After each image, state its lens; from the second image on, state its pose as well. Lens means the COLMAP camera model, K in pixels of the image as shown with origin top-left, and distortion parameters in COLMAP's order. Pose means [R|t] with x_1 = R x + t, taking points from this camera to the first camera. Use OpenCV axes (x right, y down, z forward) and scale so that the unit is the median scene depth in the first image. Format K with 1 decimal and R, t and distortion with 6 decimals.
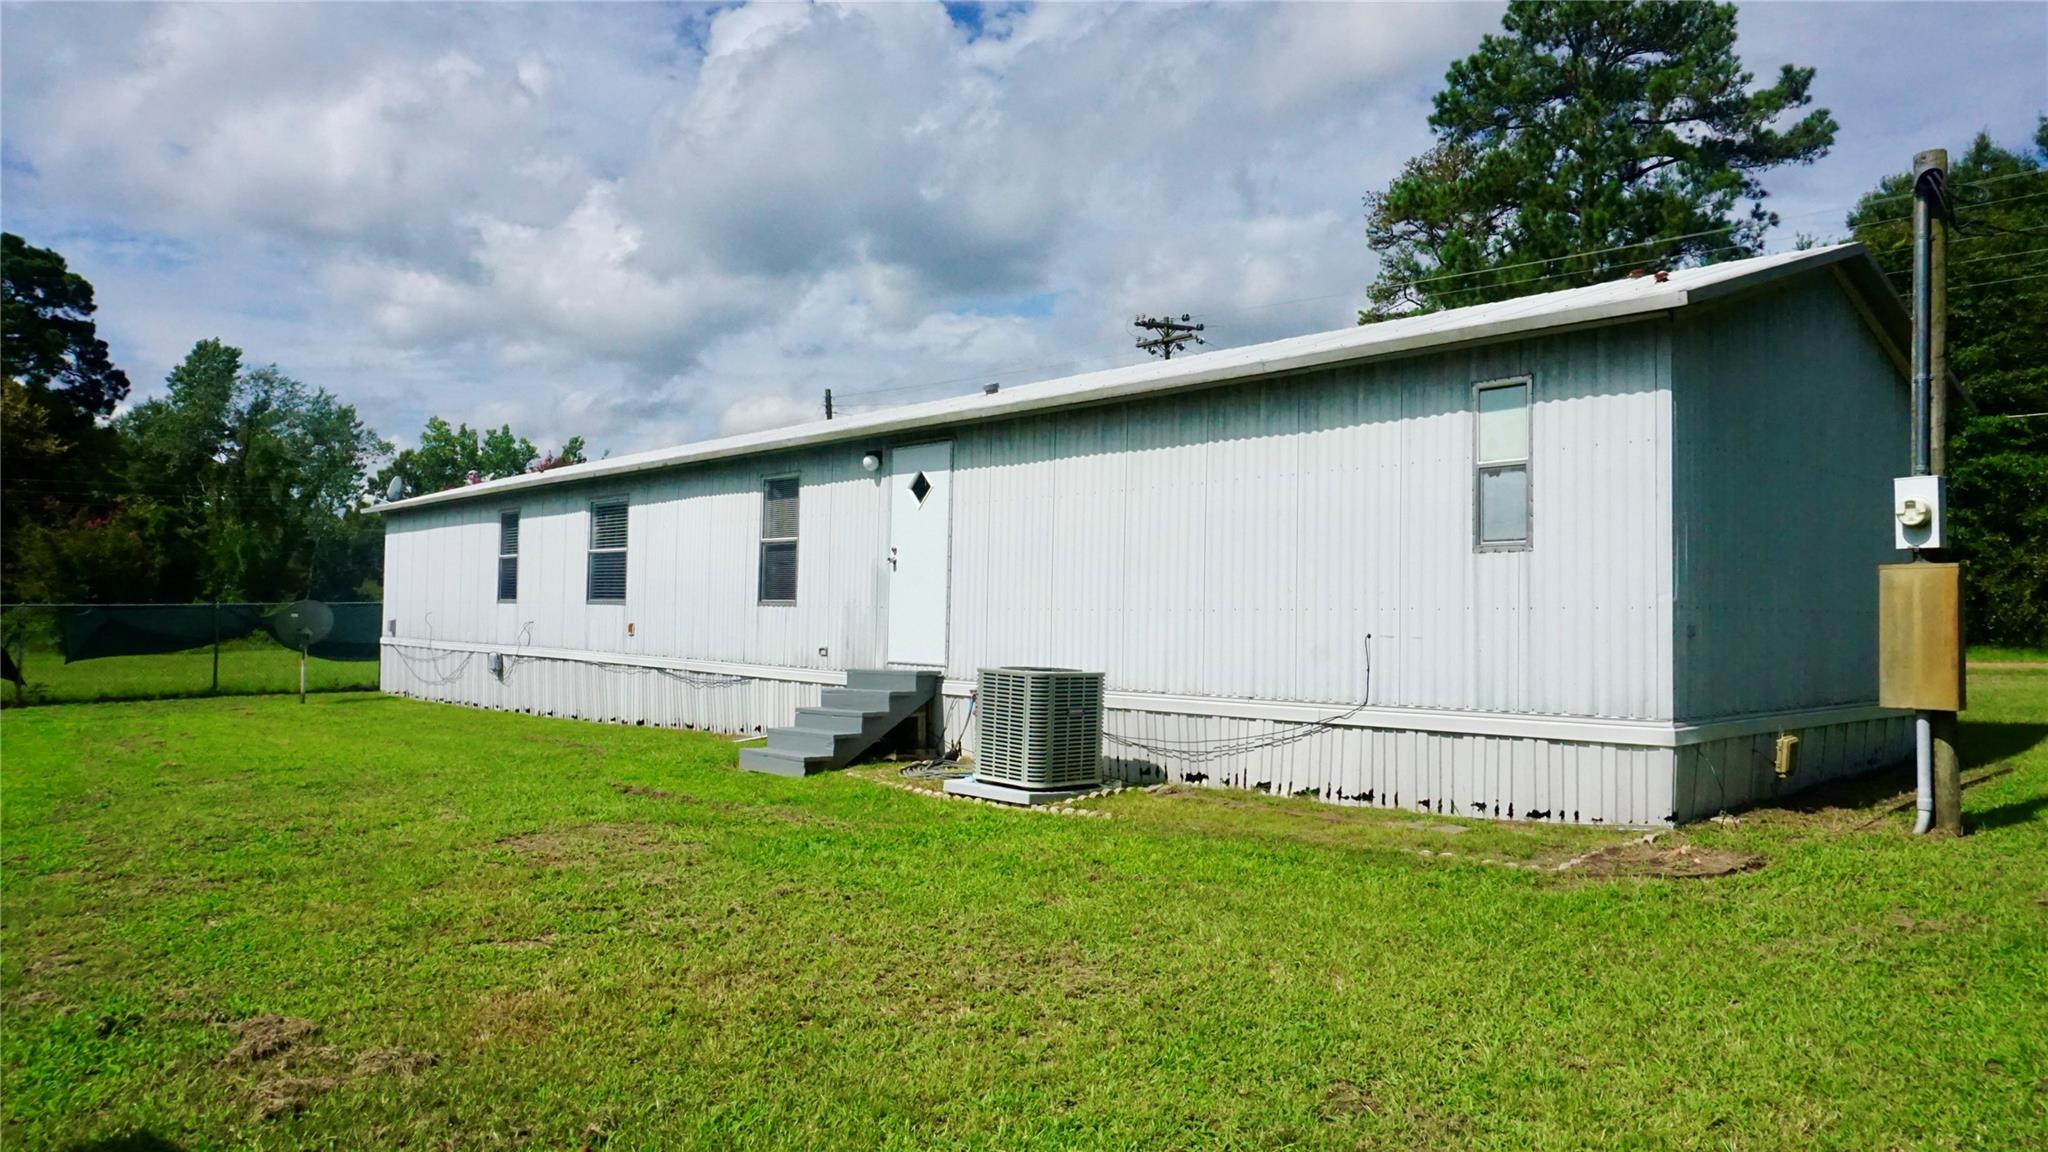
lens RADIAL K [[1357.9, 0, 1024.0], [0, 1357.9, 546.6], [0, 0, 1]] dist [0.009248, 0.002933]
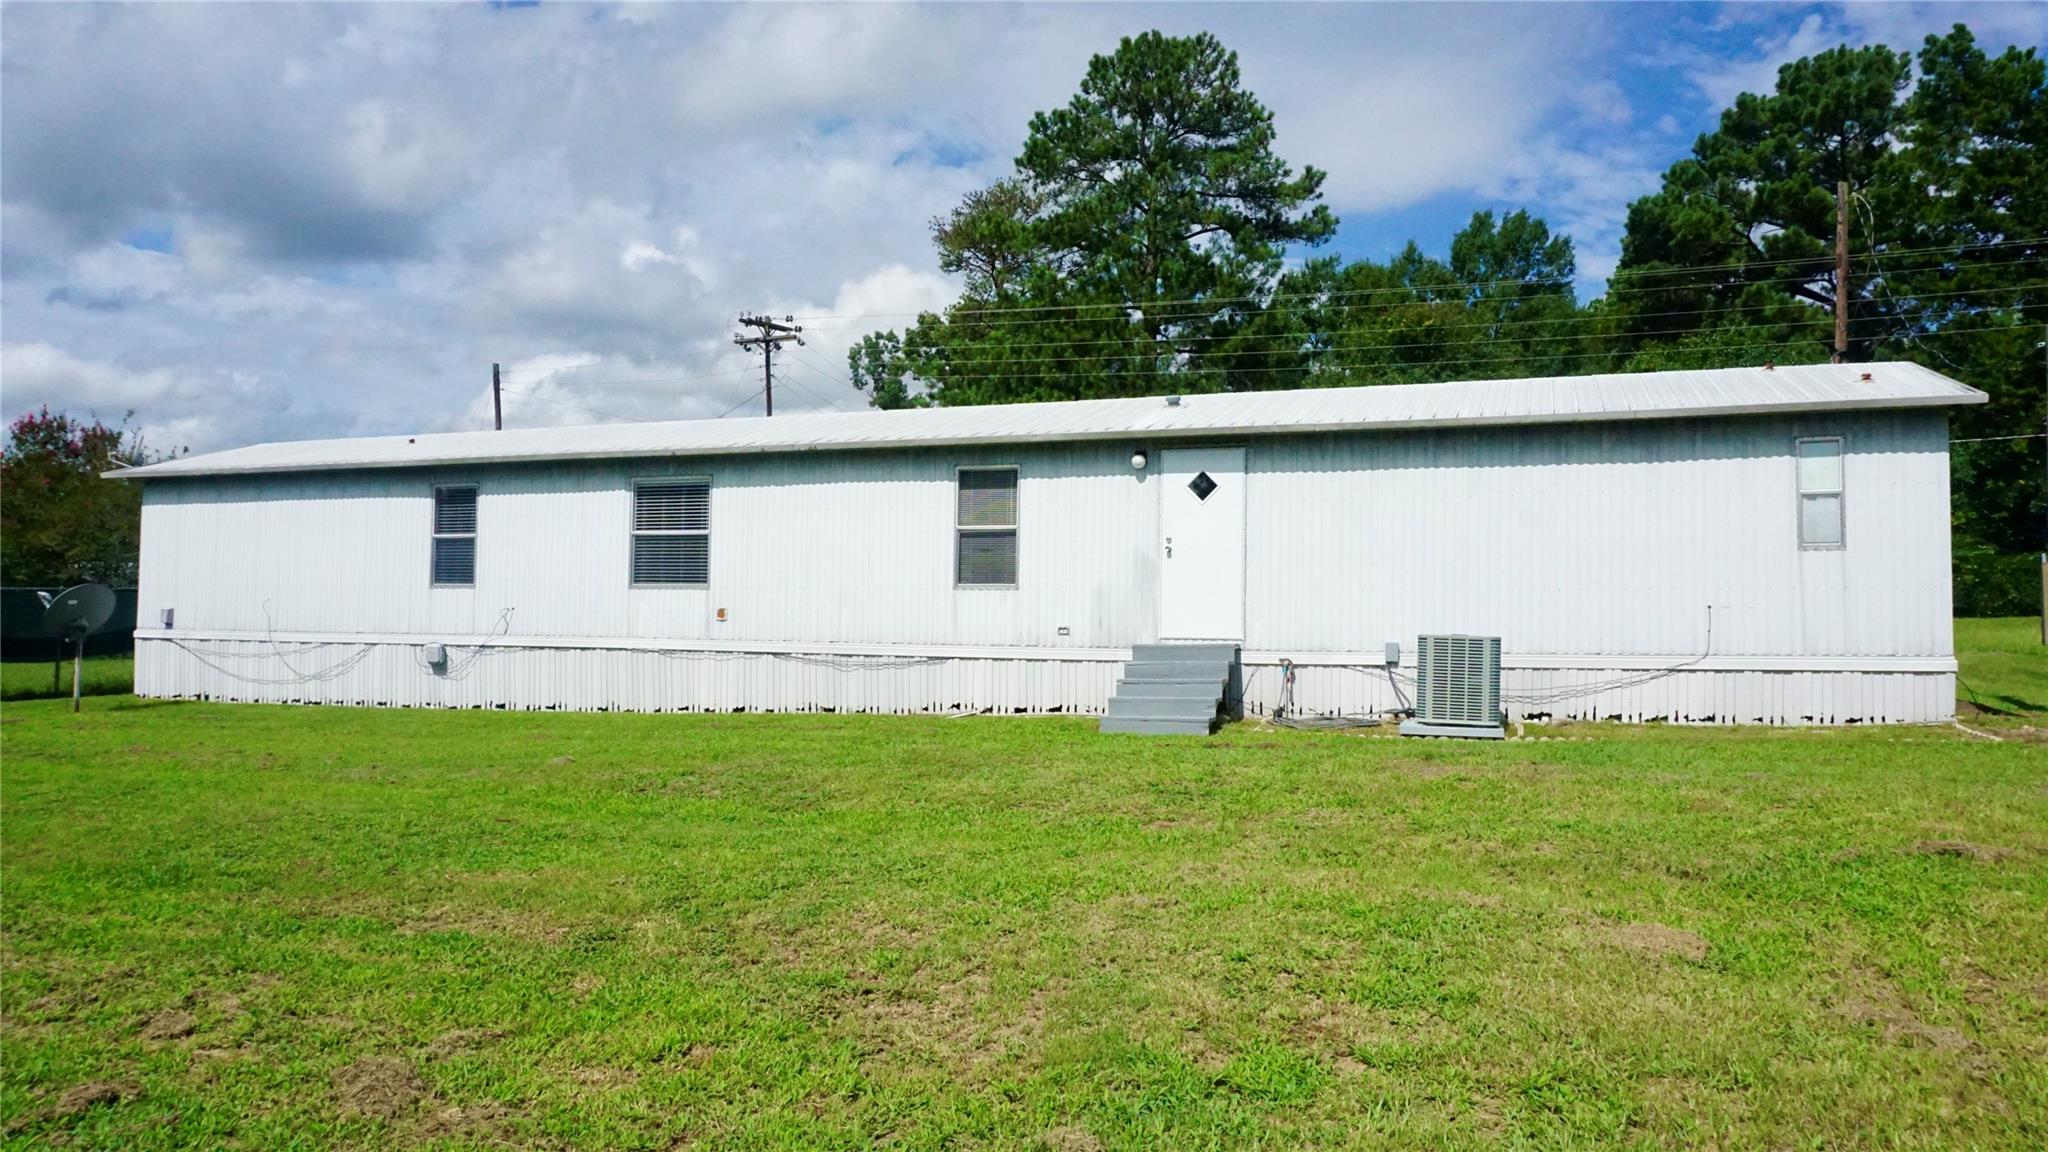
lens RADIAL K [[1369.2, 0, 1024.0], [0, 1369.2, 576.0], [0, 0, 1]] dist [-0.029910, 0.041827]
pose [[0.890925, 0.013384, 0.453953, -0.657976], [-0.022301, 0.999649, 0.014295, 0.017540], [-0.453603, -0.022859, 0.890911, 0.027575]]
